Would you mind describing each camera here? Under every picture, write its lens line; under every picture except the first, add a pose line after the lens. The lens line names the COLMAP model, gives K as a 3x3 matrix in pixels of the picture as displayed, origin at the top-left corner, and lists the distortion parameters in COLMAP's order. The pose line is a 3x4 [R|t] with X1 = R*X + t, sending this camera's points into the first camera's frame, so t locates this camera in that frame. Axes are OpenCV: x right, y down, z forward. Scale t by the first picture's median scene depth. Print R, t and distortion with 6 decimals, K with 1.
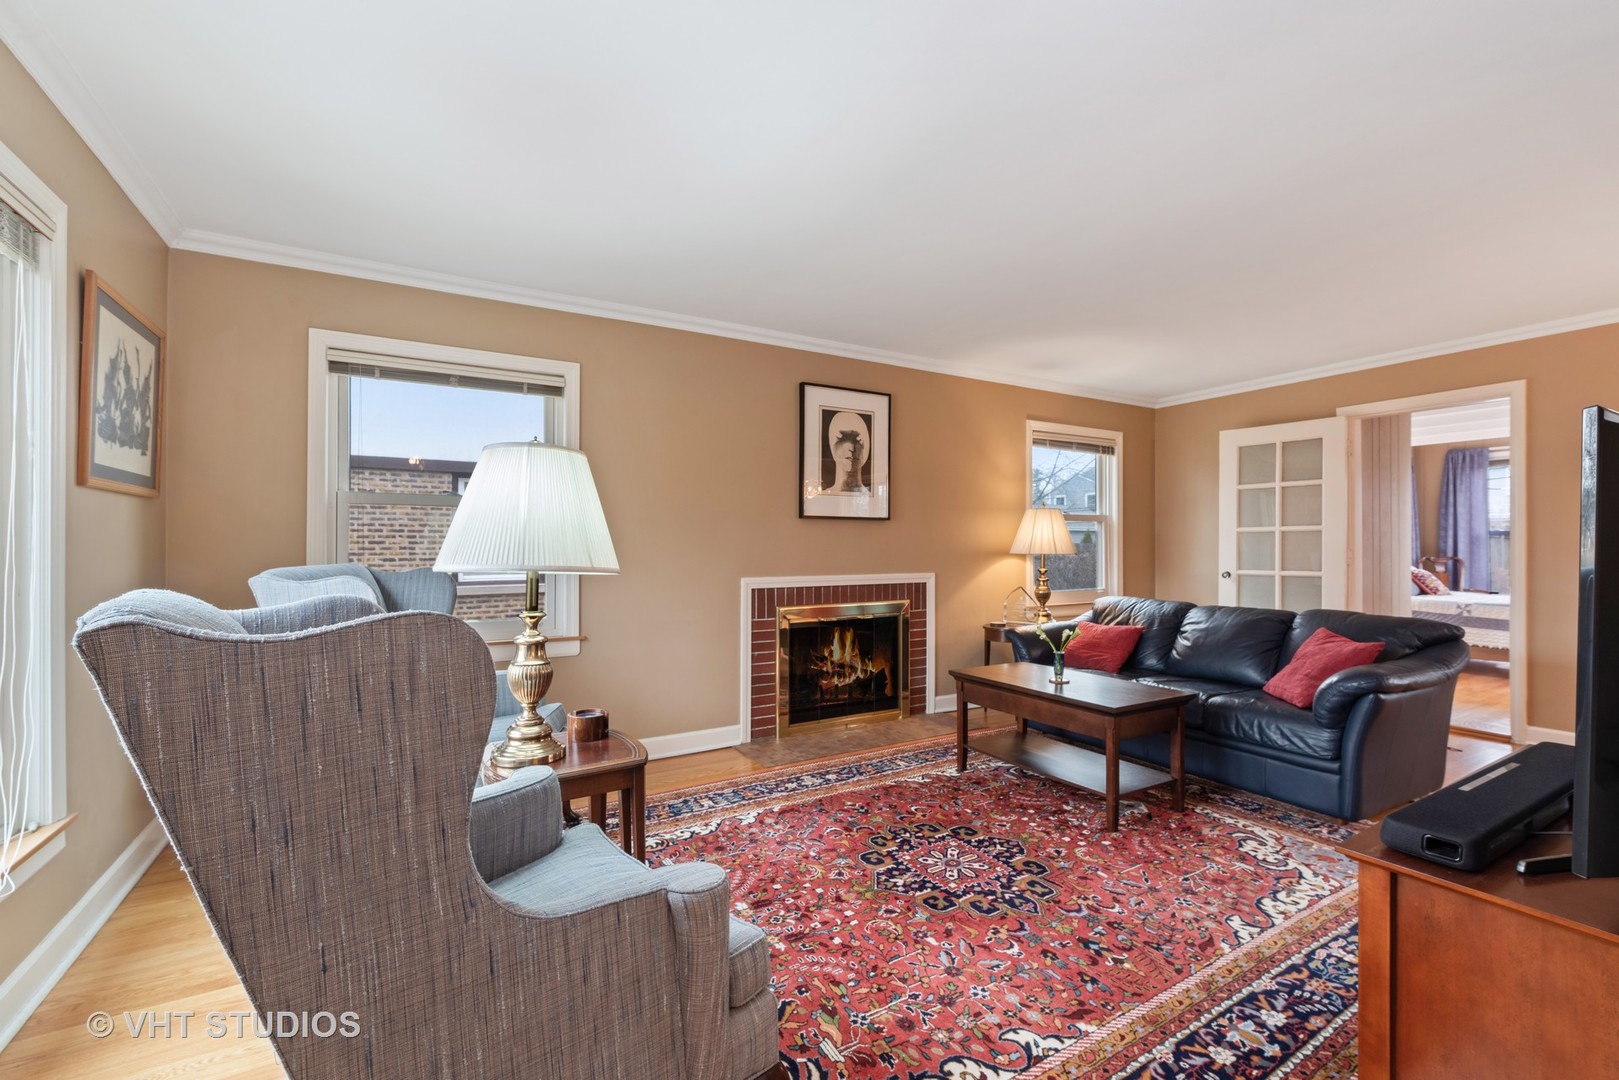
lens RADIAL K [[660.4, 0, 809.5], [0, 660.4, 540.0], [0, 0, 1]] dist [-0.000132, -0.000206]
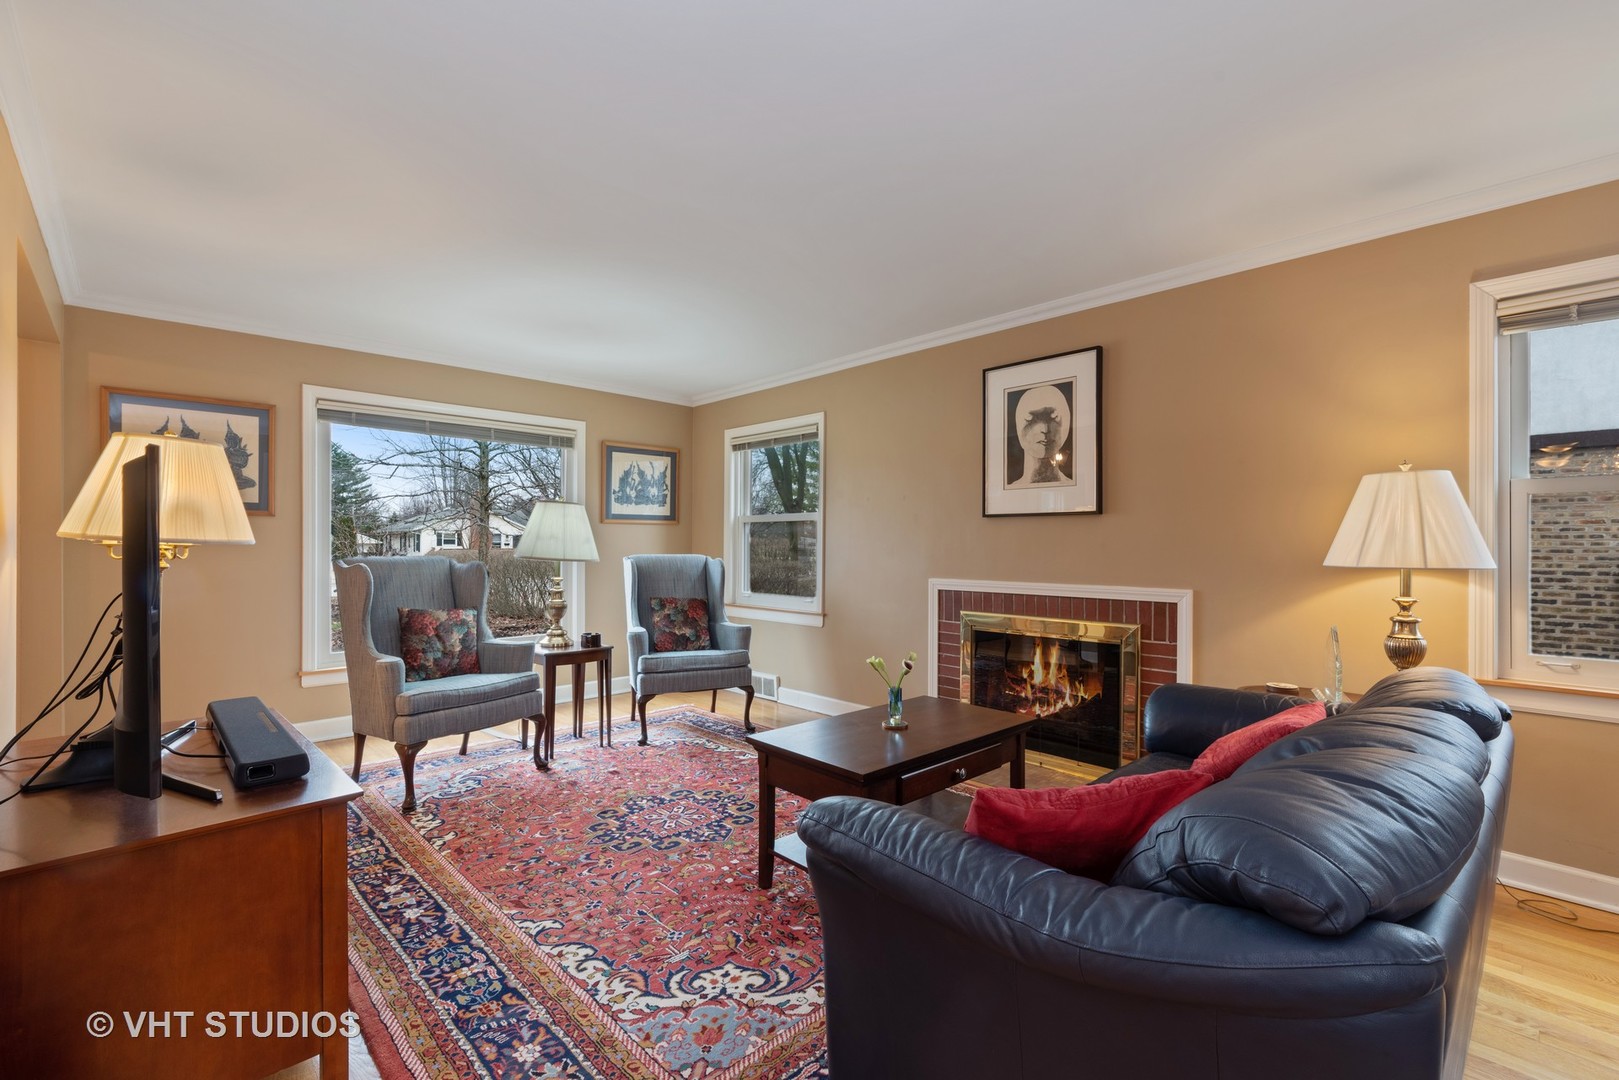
lens RADIAL K [[674.2, 0, 837.6], [0, 674.2, 540.7], [0, 0, 1]] dist [-0.000417, -0.000021]
pose [[0.287750, -0.004517, -0.957695, 1.331117], [0.006531, 0.999975, -0.002754, 0.001034], [0.957683, -0.005462, 0.287772, 0.855169]]
